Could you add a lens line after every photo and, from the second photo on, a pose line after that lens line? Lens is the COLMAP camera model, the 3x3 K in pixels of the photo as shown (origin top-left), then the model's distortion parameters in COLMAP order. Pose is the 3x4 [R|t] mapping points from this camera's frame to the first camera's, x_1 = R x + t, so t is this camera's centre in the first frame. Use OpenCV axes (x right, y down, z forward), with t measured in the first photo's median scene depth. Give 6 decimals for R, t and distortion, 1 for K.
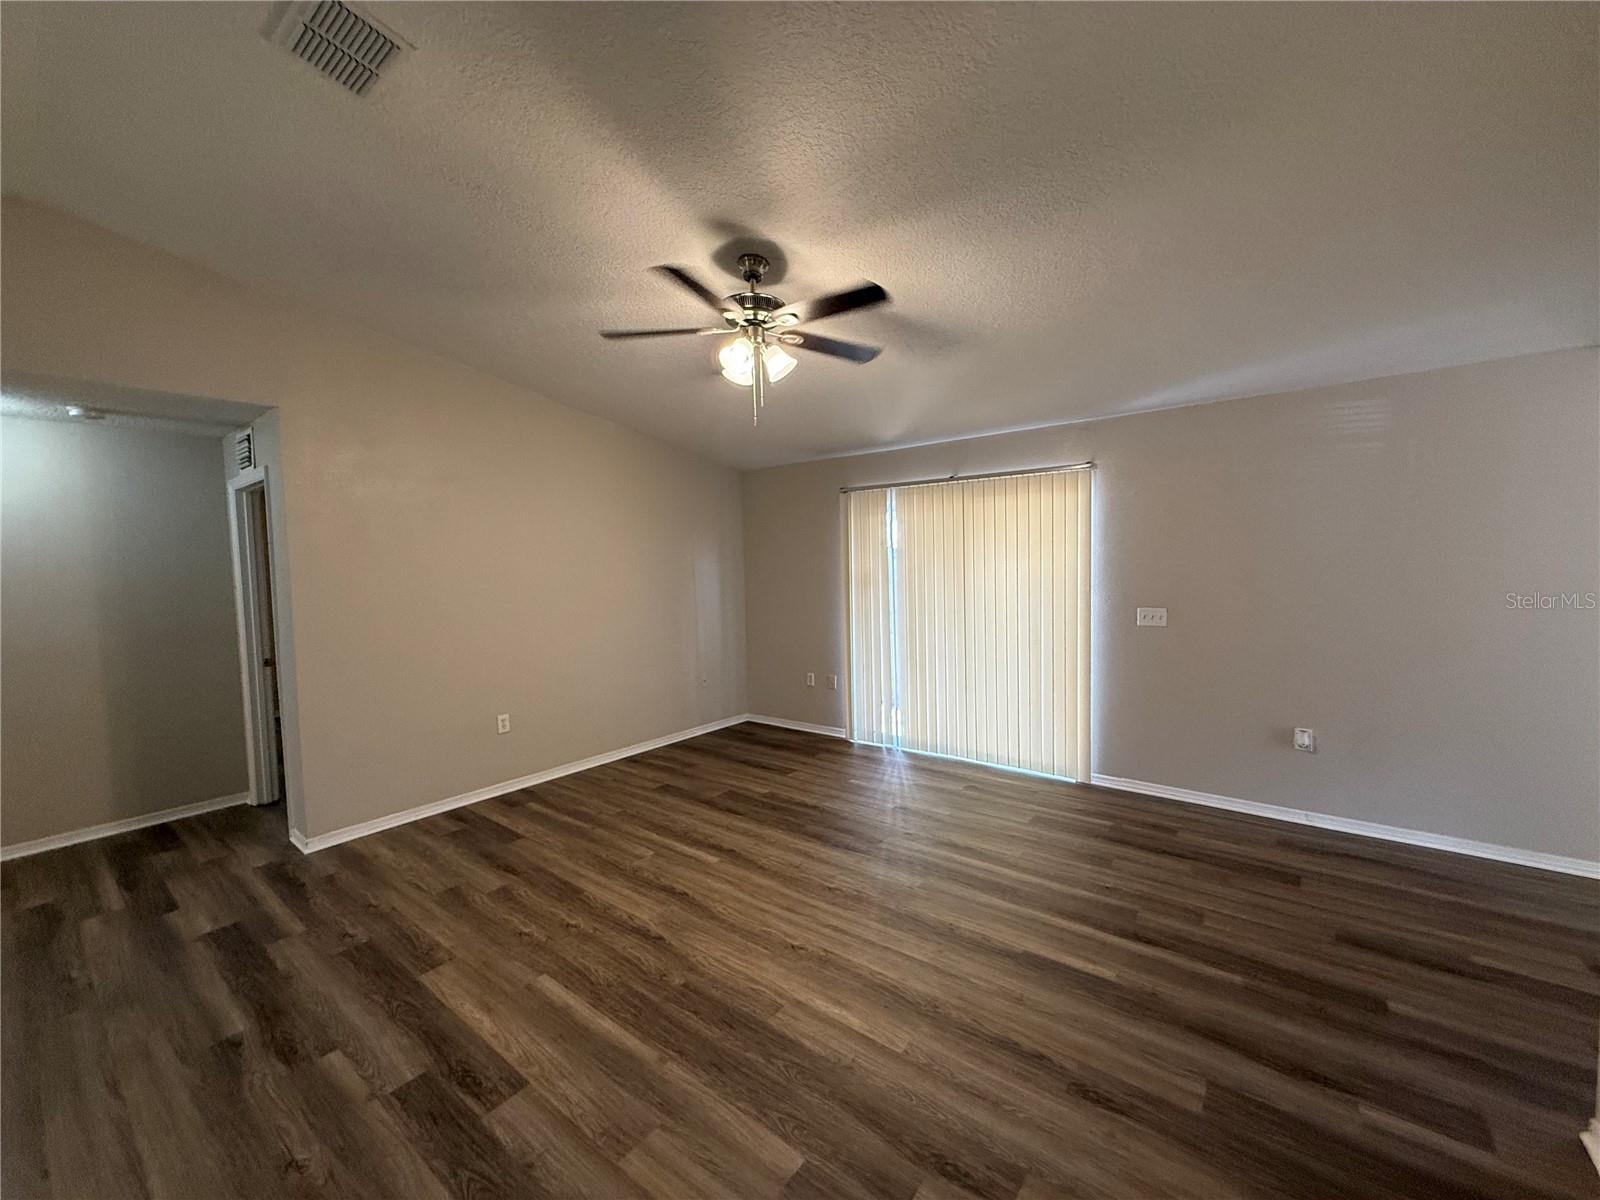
lens RADIAL K [[637.0, 0, 800.5], [0, 637.0, 598.6], [0, 0, 1]] dist [-0.000214, 0.000100]
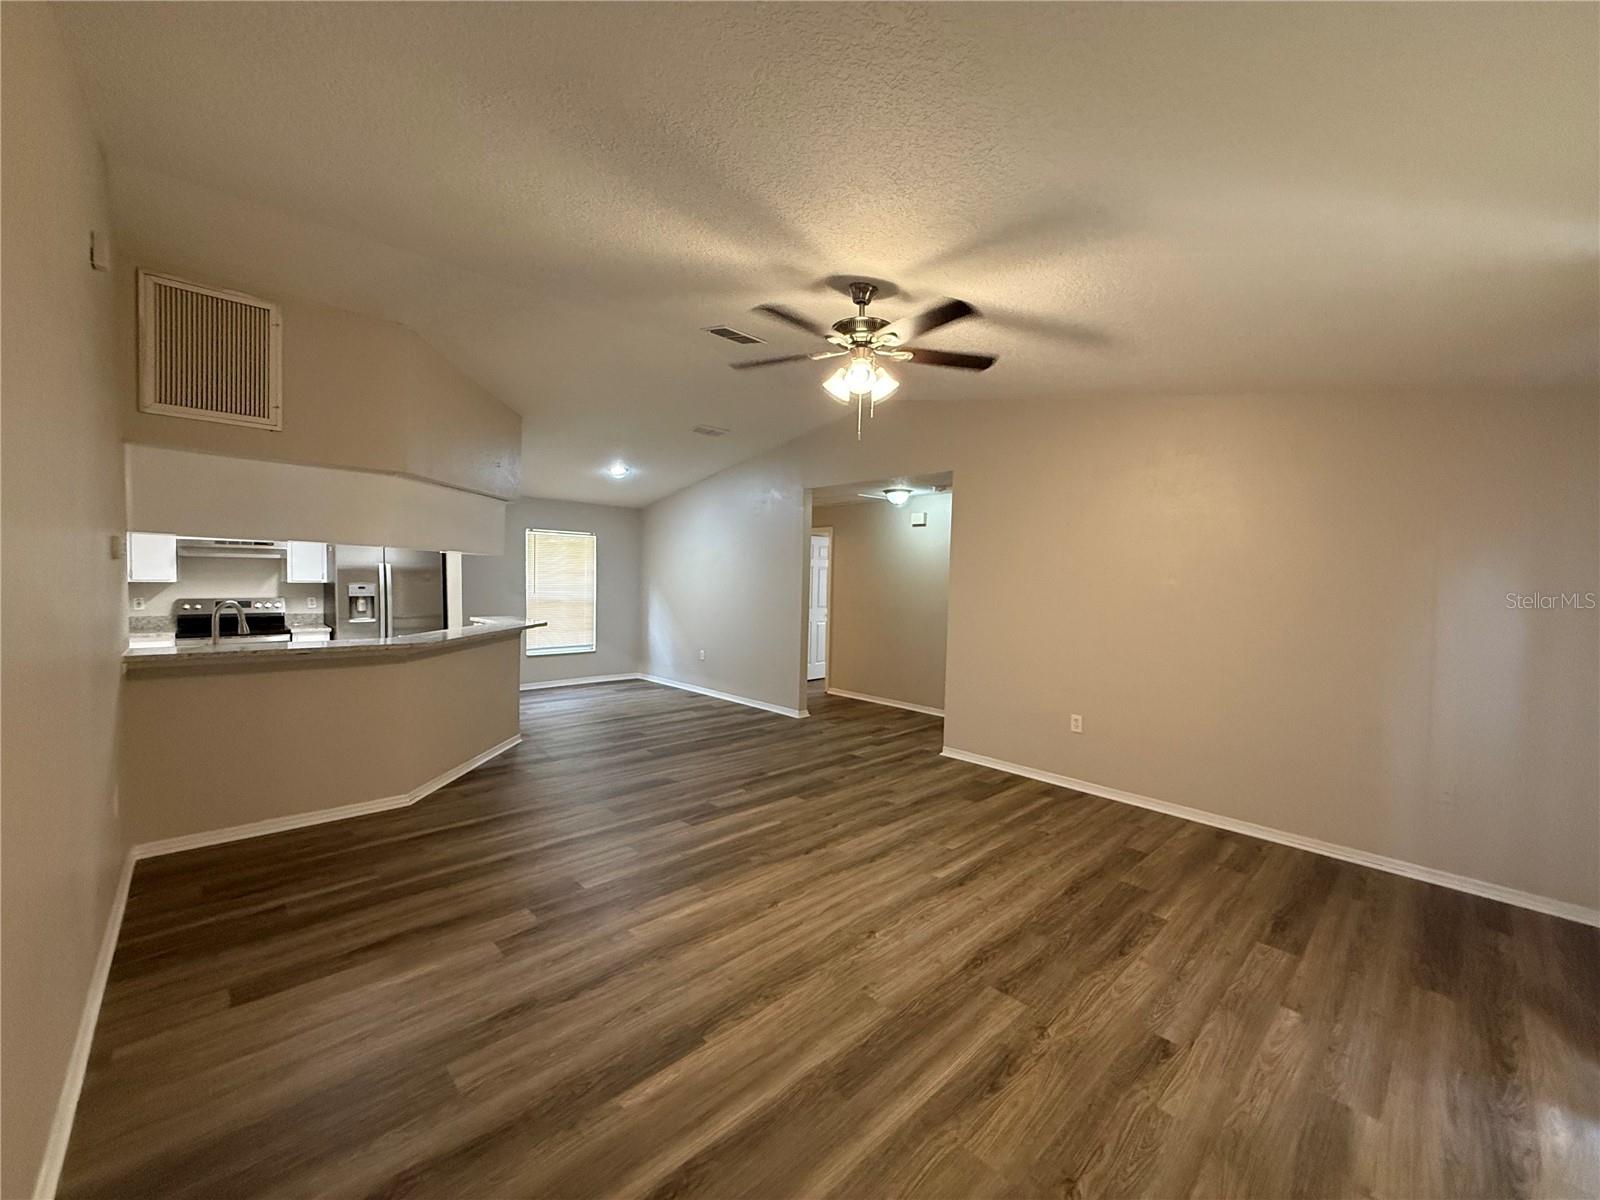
lens RADIAL K [[637.0, 0, 800.5], [0, 637.0, 598.6], [0, 0, 1]] dist [-0.000214, 0.000100]
pose [[-0.146730, 0.052471, -0.987784, 0.815644], [-0.076506, 0.994999, 0.064219, -0.055115], [0.986214, 0.084994, -0.141982, 0.875244]]
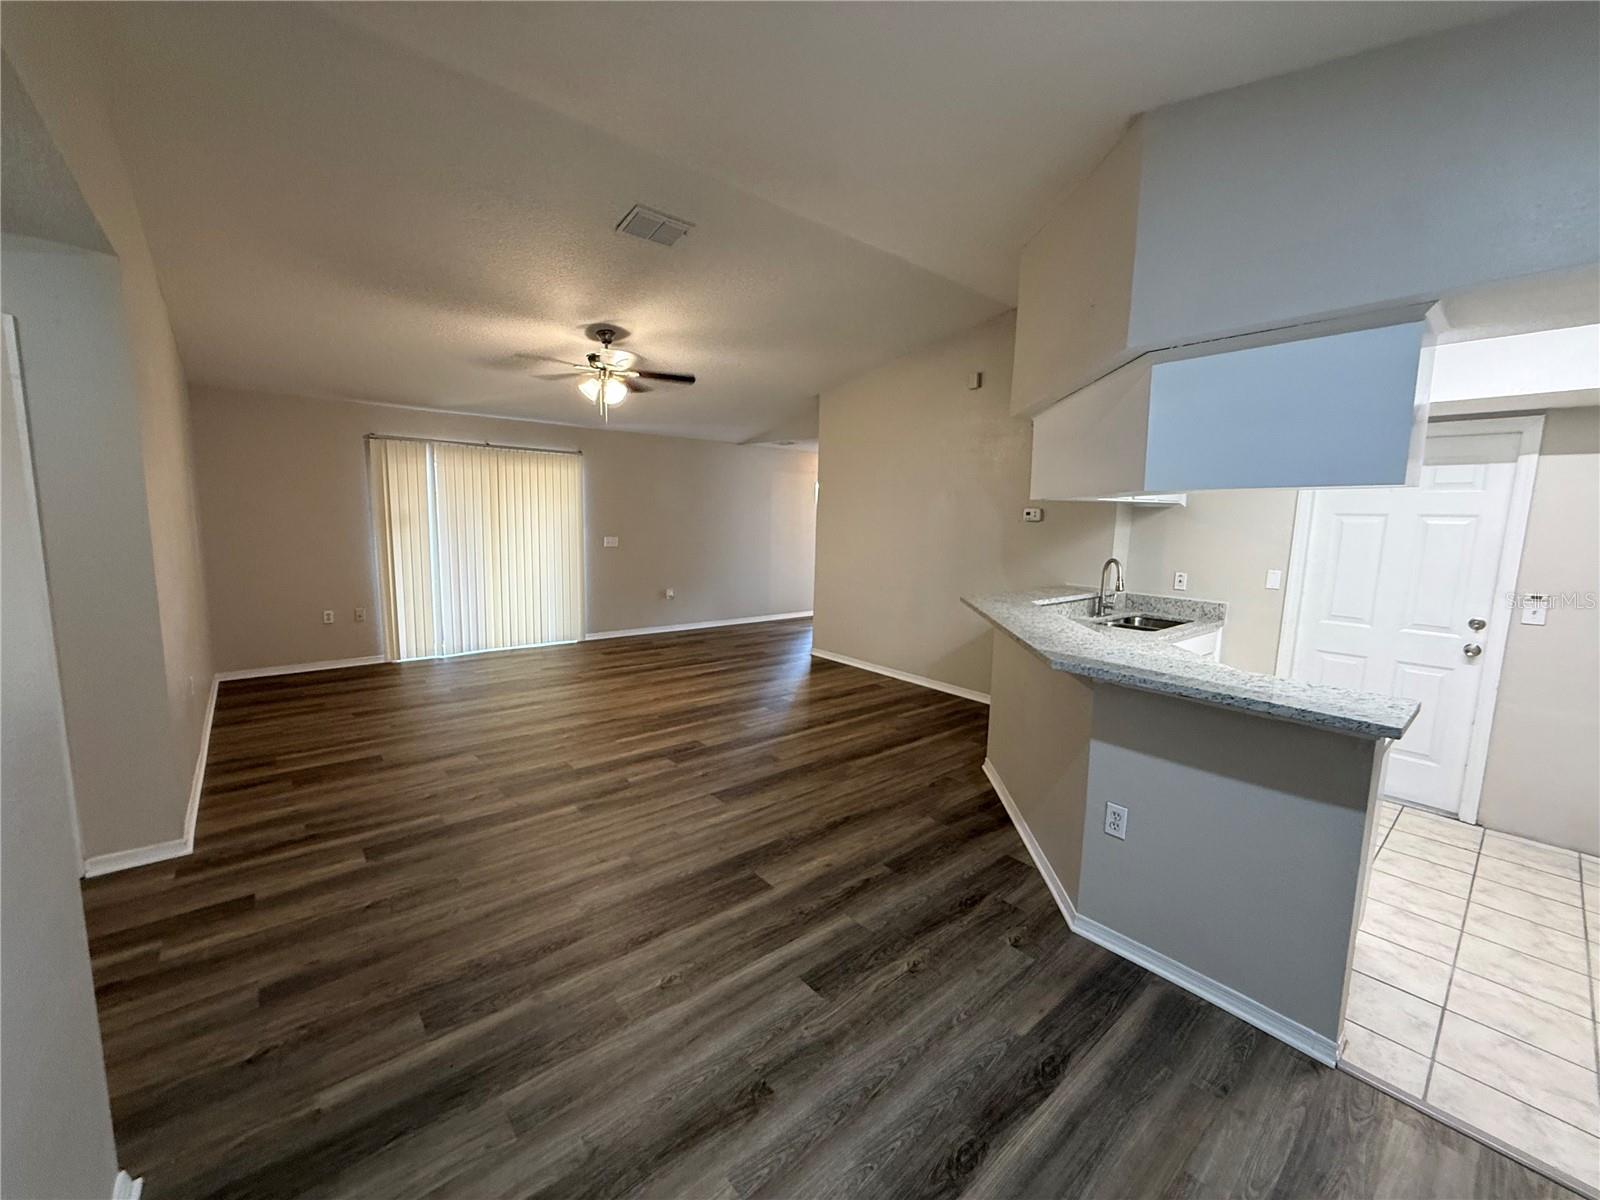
lens RADIAL K [[637.0, 0, 800.5], [0, 637.0, 598.6], [0, 0, 1]] dist [-0.000214, 0.000100]
pose [[0.195846, -0.100819, 0.975438, -1.400868], [0.027576, 0.994874, 0.097291, 0.033945], [-0.980247, 0.007844, 0.197622, 0.110152]]
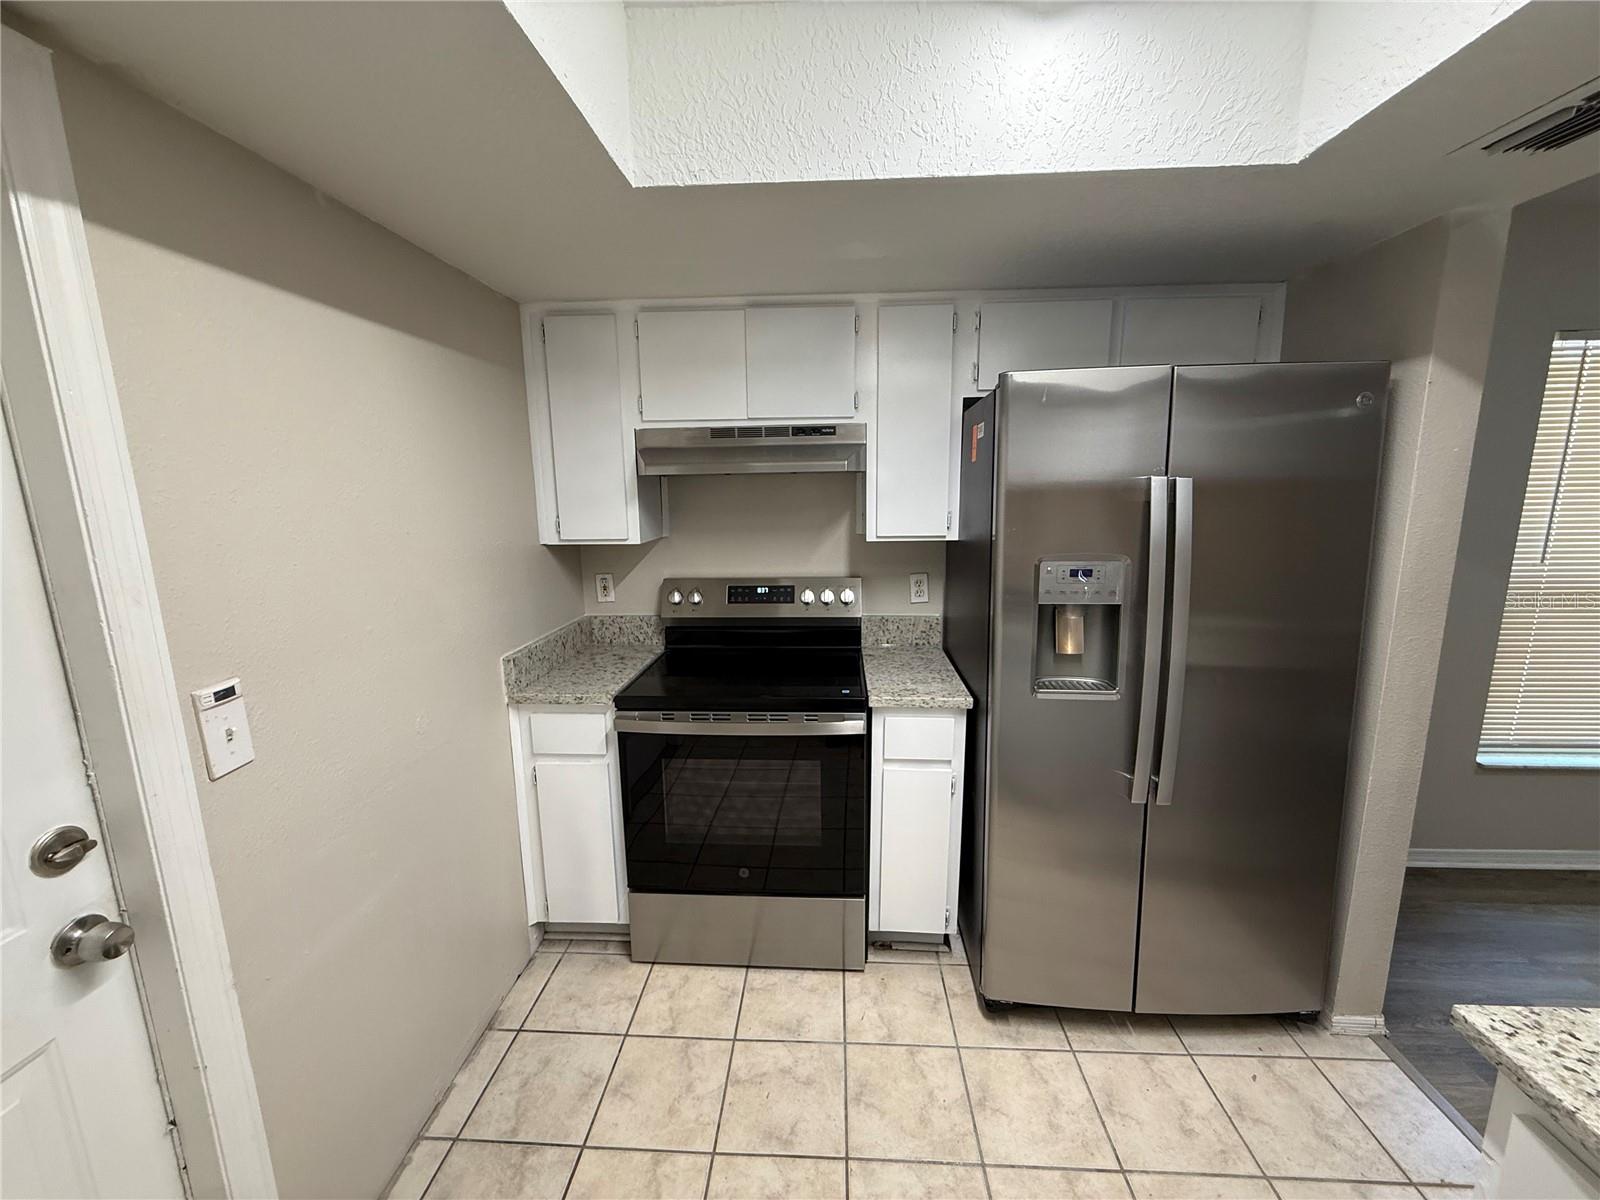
lens RADIAL K [[637.0, 0, 800.5], [0, 637.0, 598.6], [0, 0, 1]] dist [-0.000214, 0.000100]
pose [[-0.816096, 0.133660, -0.562248, -0.353524], [-0.005861, 0.970923, 0.239319, 0.032464], [0.577887, 0.198602, -0.791583, -0.358516]]
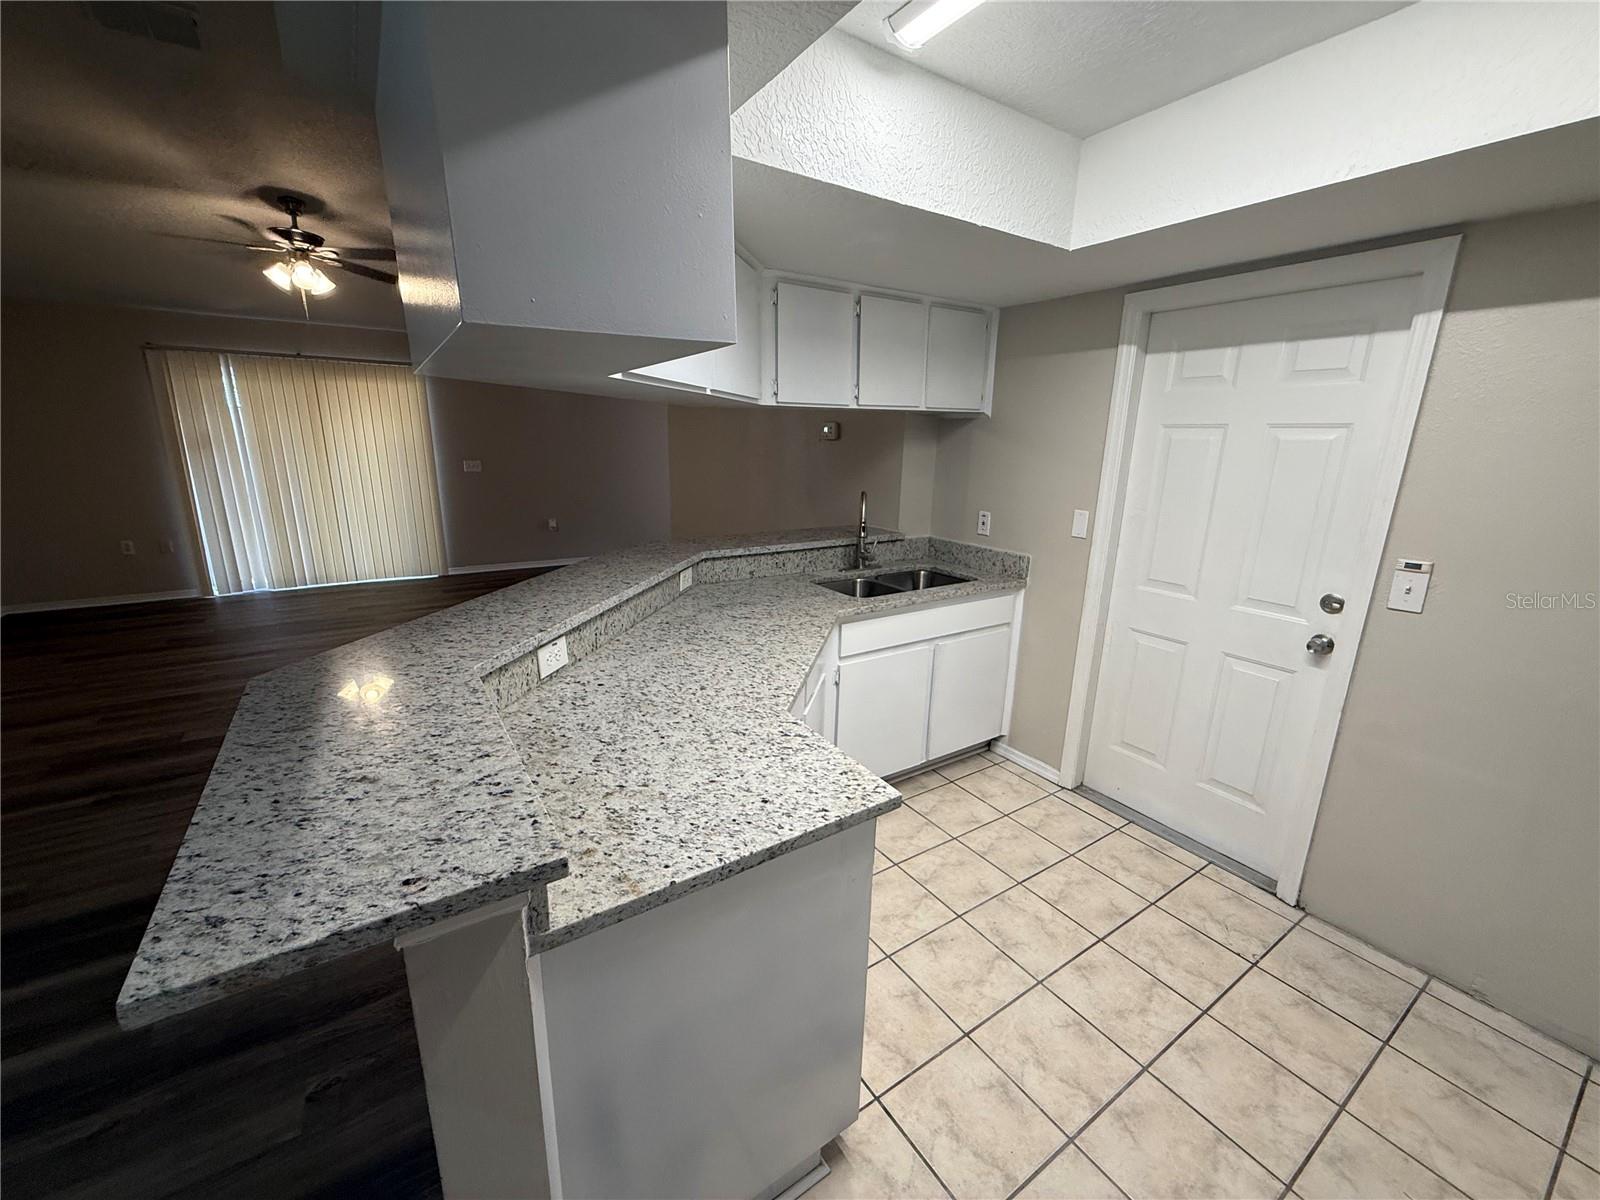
lens RADIAL K [[637.0, 0, 800.5], [0, 637.0, 598.6], [0, 0, 1]] dist [-0.000214, 0.000100]
pose [[0.311655, -0.207861, 0.927181, -0.965233], [0.027858, 0.977359, 0.209746, 0.050128], [-0.949787, -0.039539, 0.310390, -0.425040]]
